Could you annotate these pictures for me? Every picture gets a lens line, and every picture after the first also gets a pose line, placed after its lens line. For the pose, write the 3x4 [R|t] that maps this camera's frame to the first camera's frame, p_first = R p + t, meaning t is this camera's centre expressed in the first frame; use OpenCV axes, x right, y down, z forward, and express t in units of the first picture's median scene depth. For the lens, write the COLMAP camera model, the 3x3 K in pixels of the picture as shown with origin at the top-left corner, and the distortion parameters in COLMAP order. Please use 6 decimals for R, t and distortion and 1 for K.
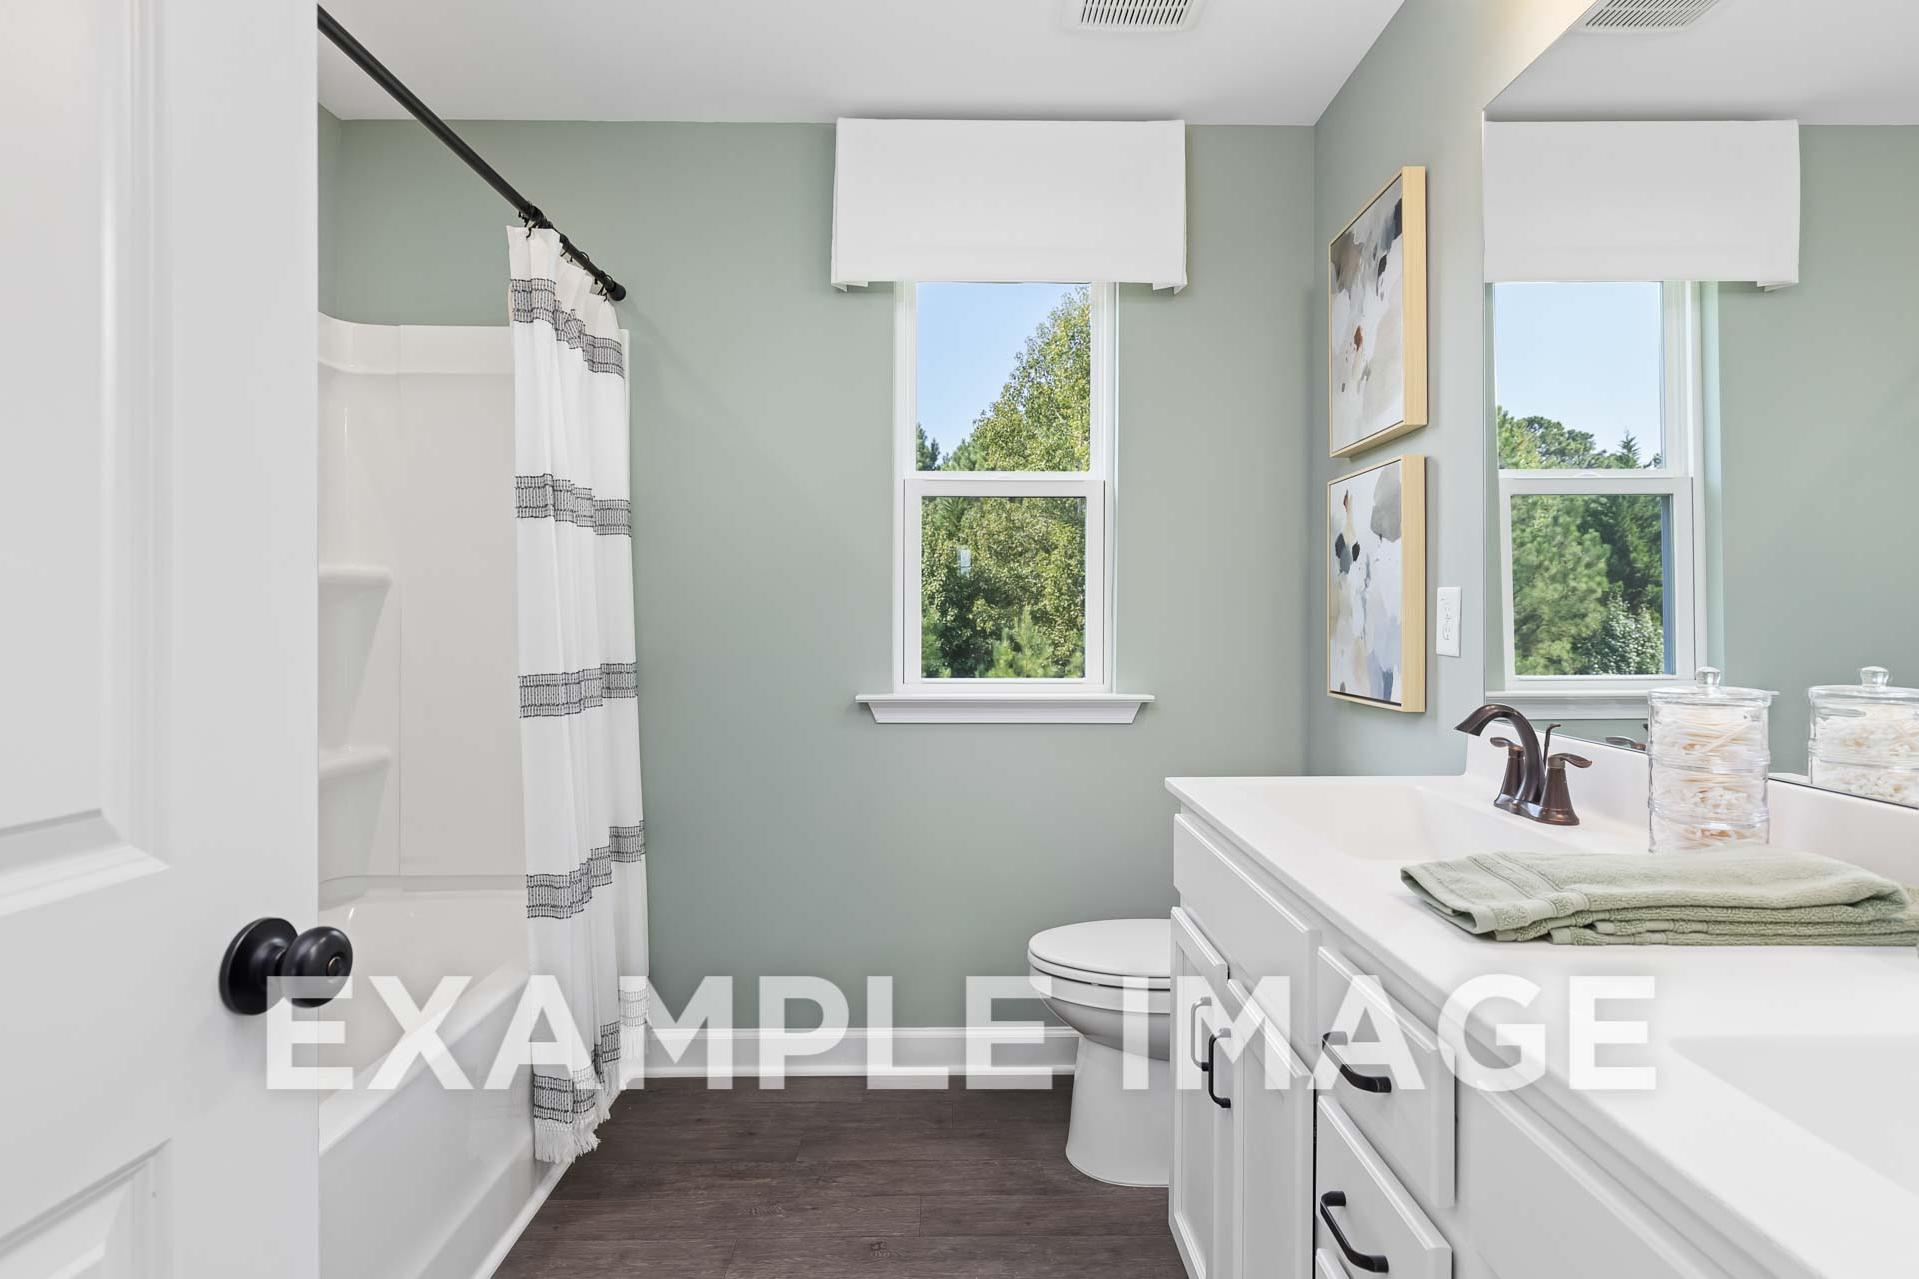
lens RADIAL K [[1051.4, 0, 949.6], [0, 1051.4, 617.1], [0, 0, 1]] dist [-0.002359, -0.001012]
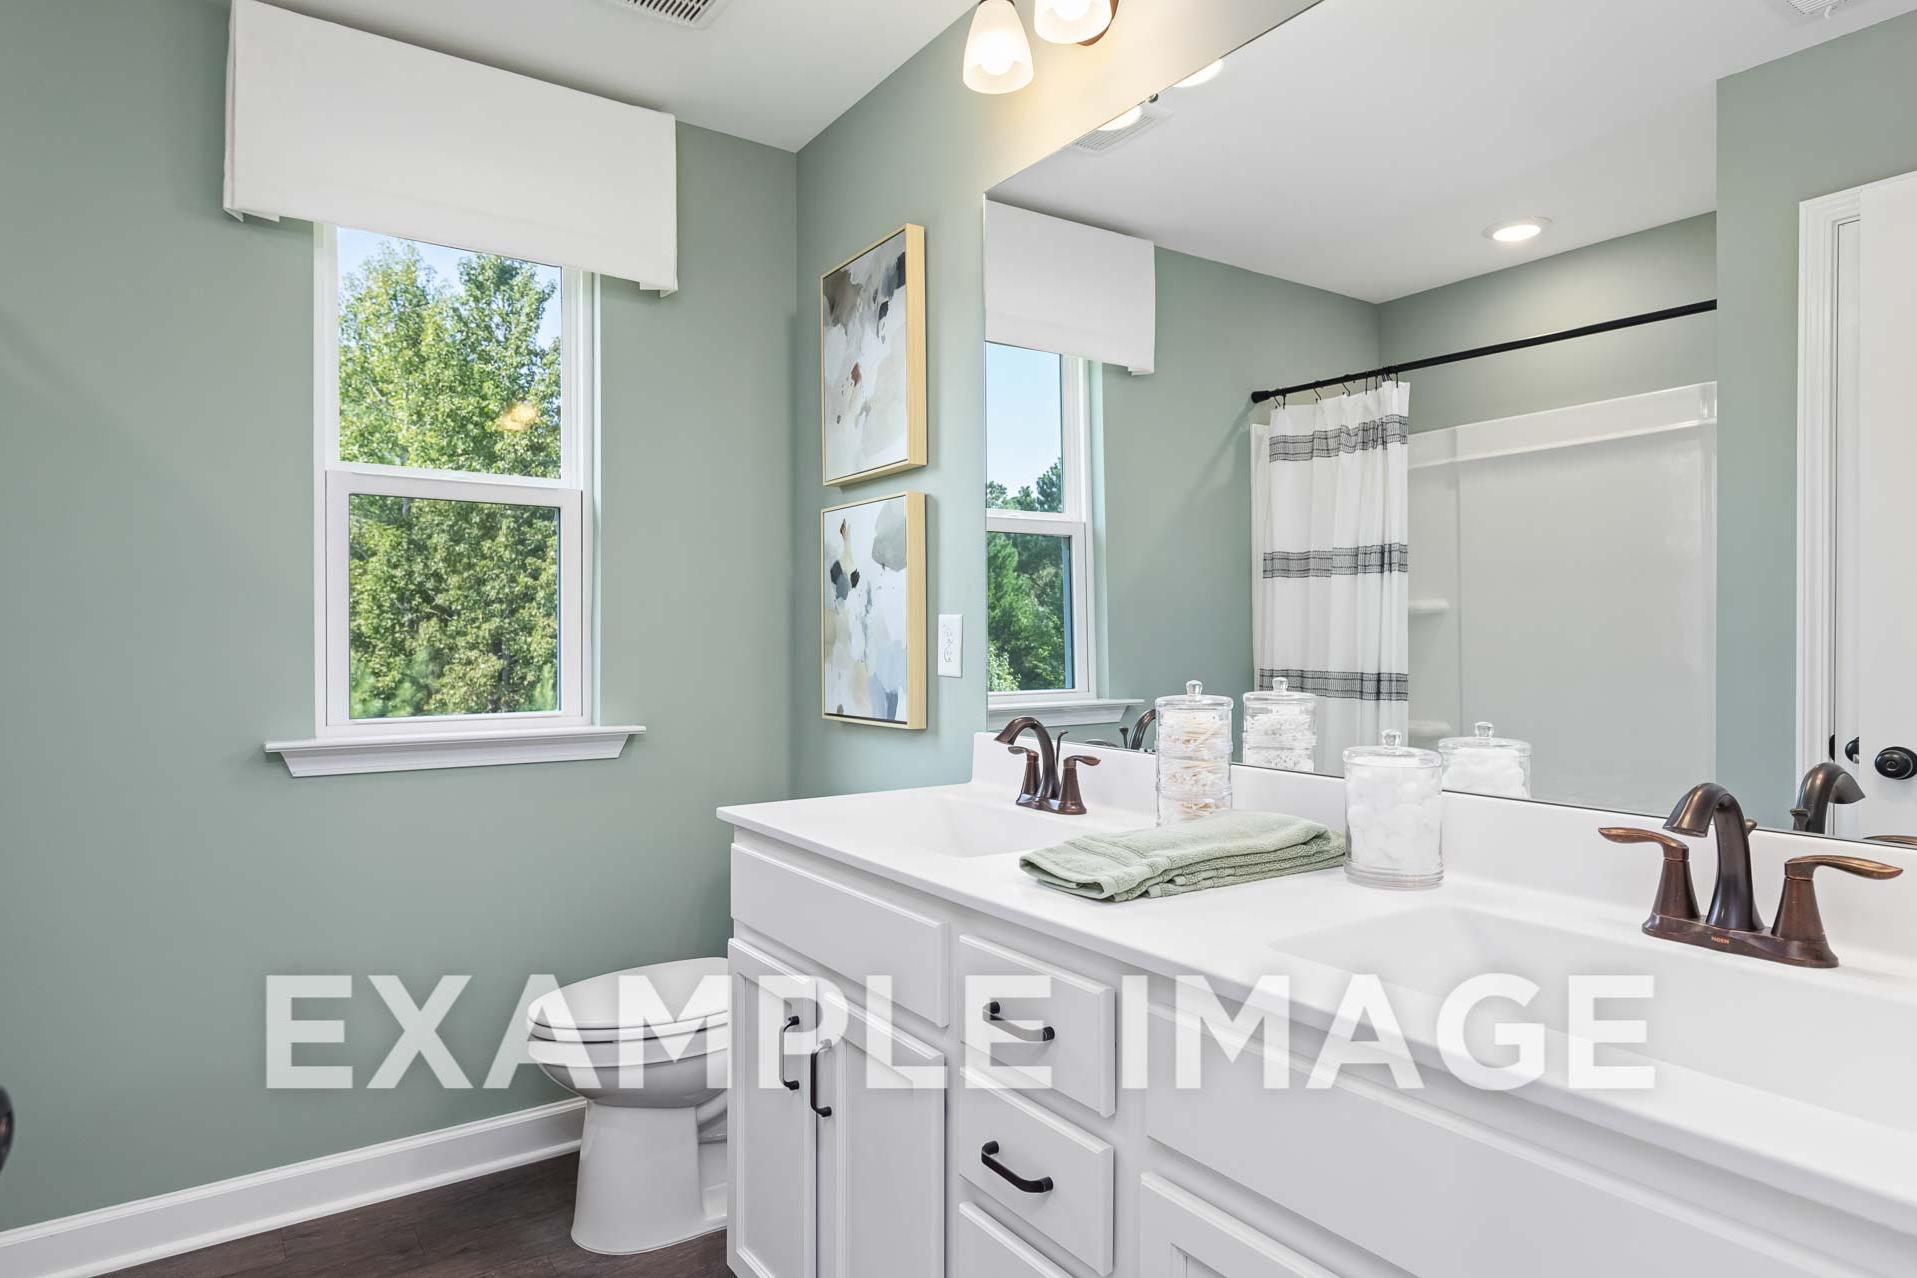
lens RADIAL K [[1139.8, 0, 1017.6], [0, 1139.8, 640.4], [0, 0, 1]] dist [0.003675, -0.000358]
pose [[0.814074, -0.002675, 0.580755, -0.143081], [0.002168, 0.999996, 0.001566, -0.002615], [-0.580757, -0.000016, 0.814077, -0.015921]]
